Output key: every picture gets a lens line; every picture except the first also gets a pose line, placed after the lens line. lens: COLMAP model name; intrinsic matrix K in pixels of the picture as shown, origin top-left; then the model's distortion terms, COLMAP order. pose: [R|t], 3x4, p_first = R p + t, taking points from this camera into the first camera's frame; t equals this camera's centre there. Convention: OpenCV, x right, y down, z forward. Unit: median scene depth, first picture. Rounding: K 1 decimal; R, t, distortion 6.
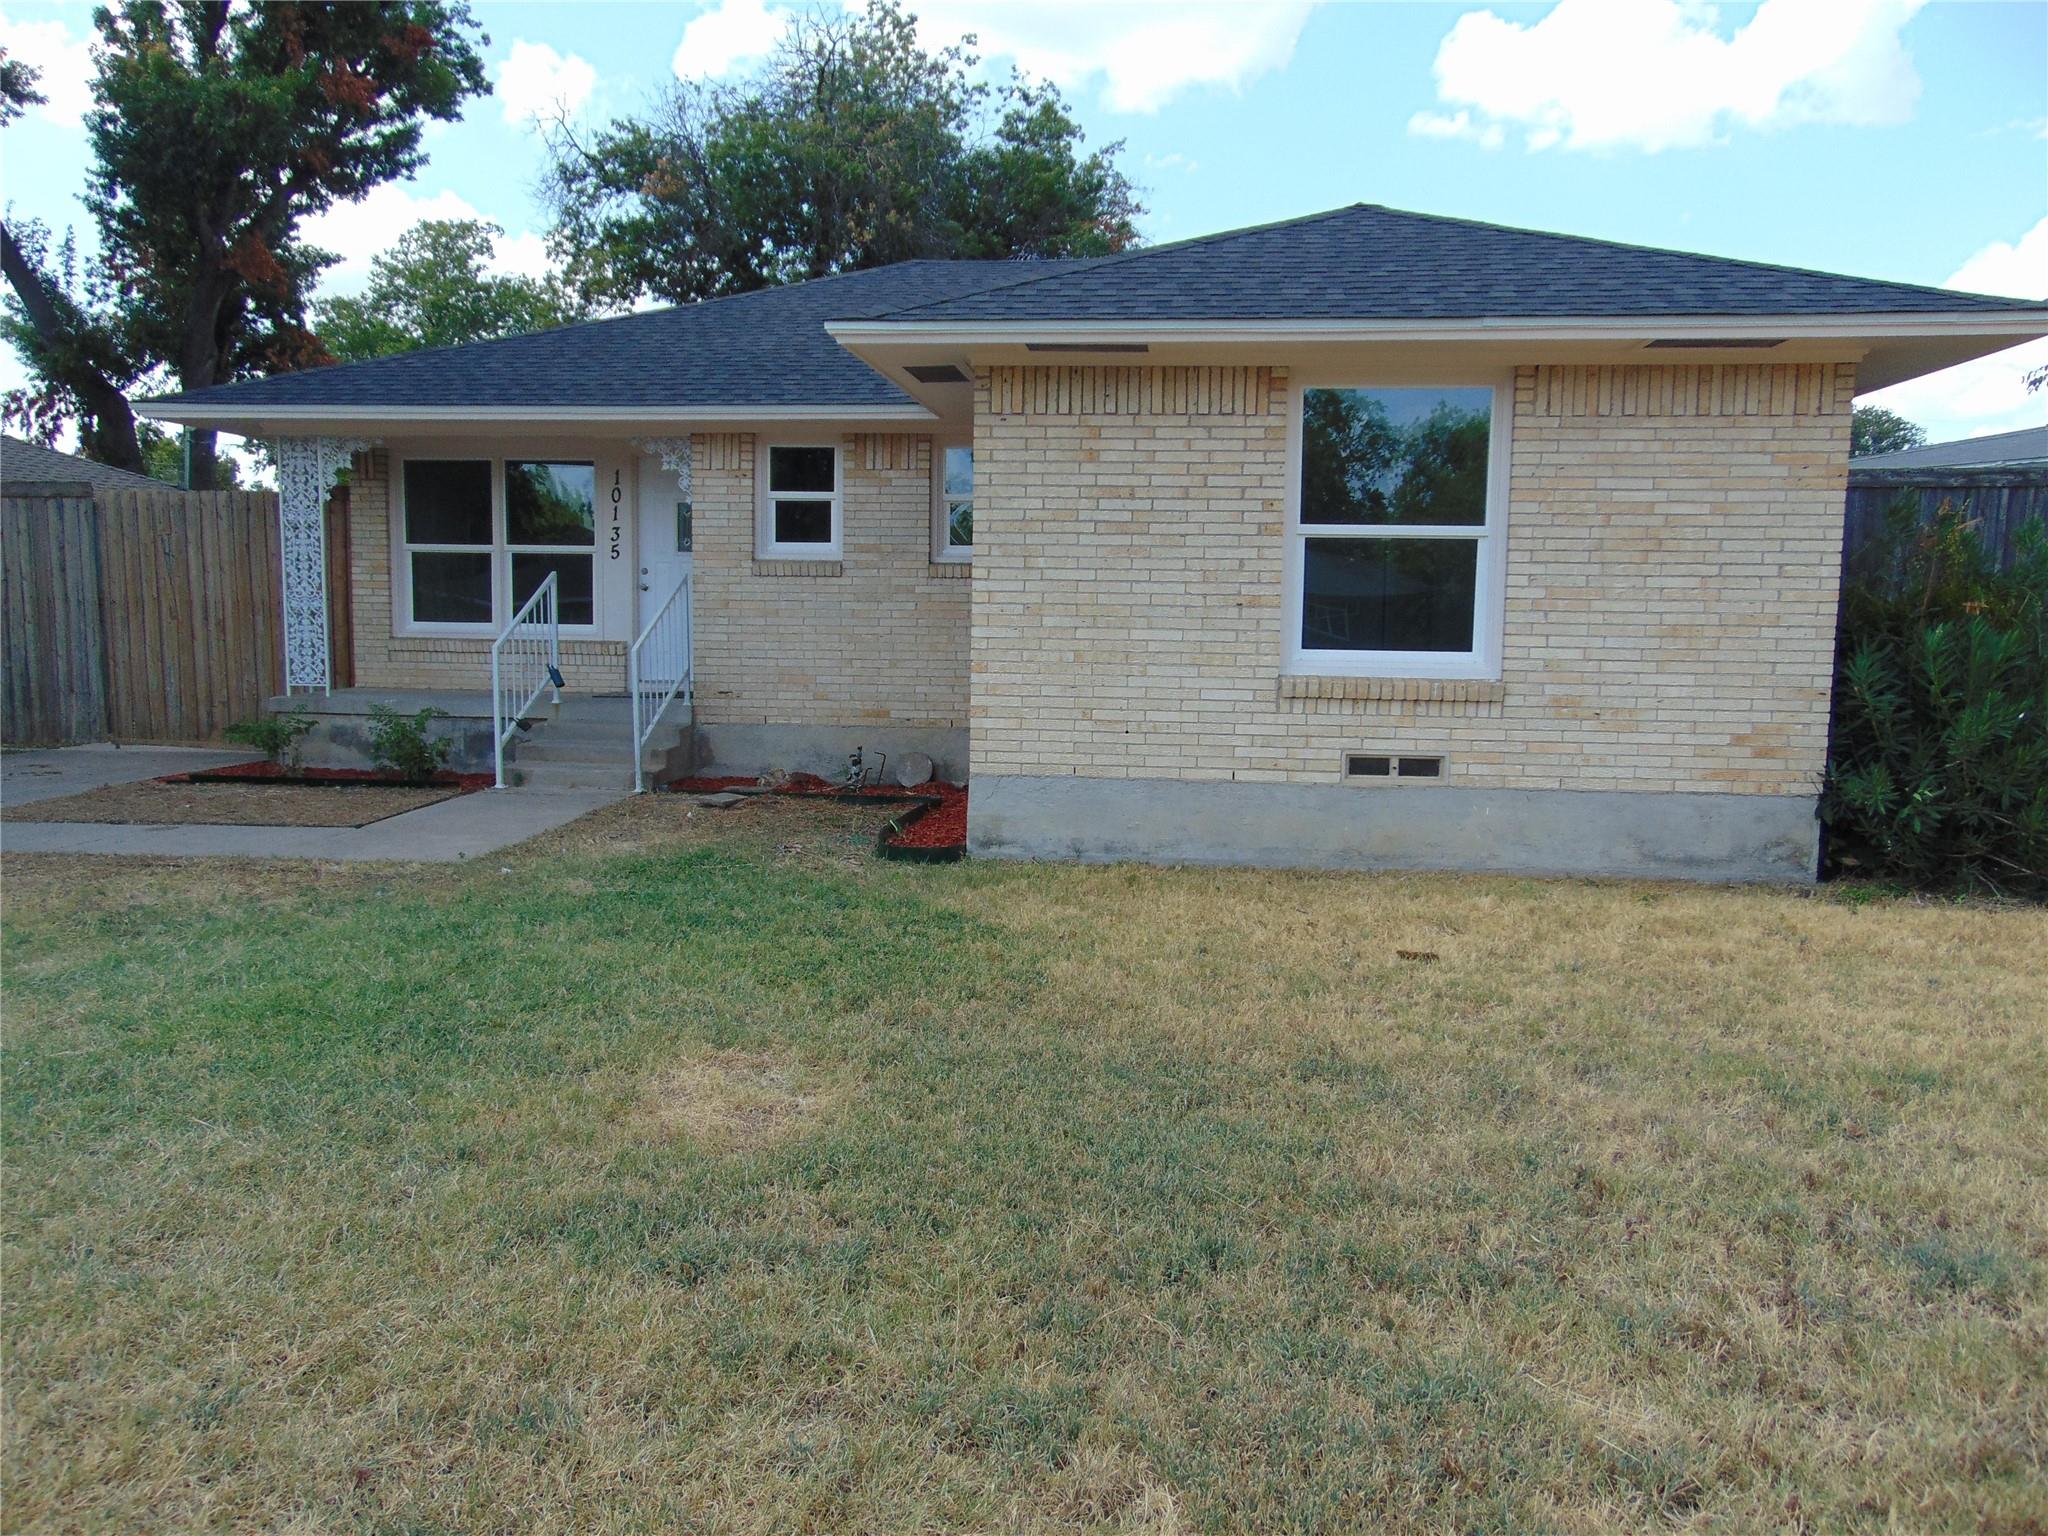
lens RADIAL K [[1563.5, 0, 1024.0], [0, 1563.5, 768.0], [0, 0, 1]] dist [-0.010874, 0.012018]
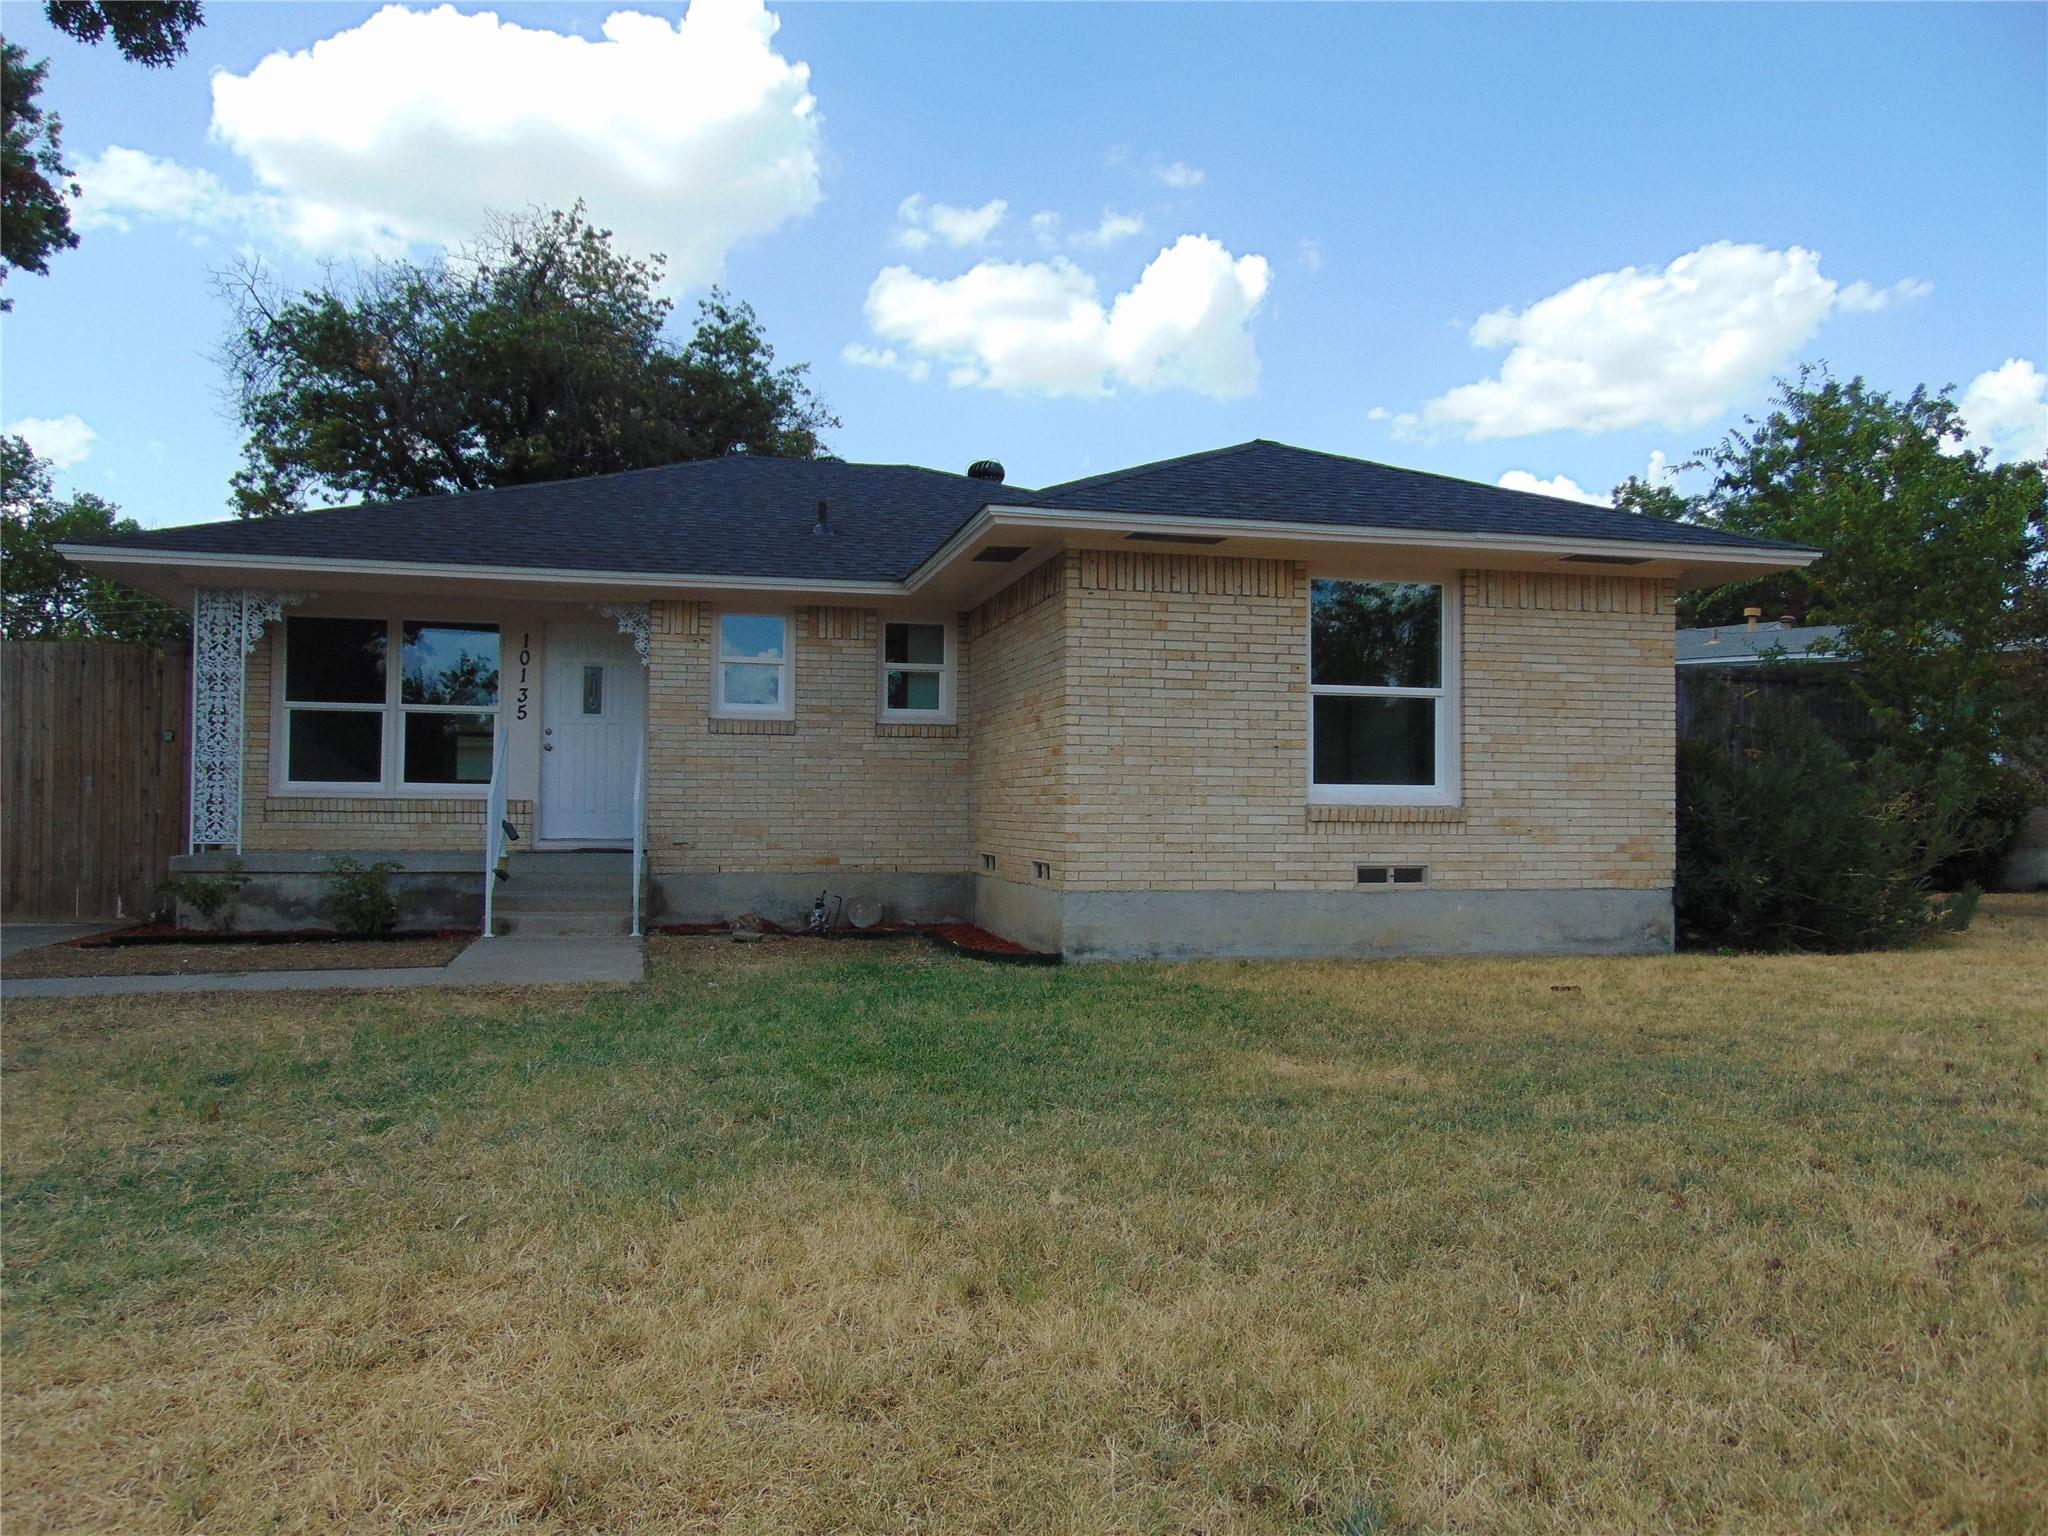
lens RADIAL K [[1563.5, 0, 1024.0], [0, 1563.5, 768.0], [0, 0, 1]] dist [-0.010874, 0.012018]
pose [[0.938200, 0.003563, 0.346074, -0.478749], [0.041423, 0.991603, -0.122506, 0.055615], [-0.343605, 0.129270, 0.930175, -0.083387]]
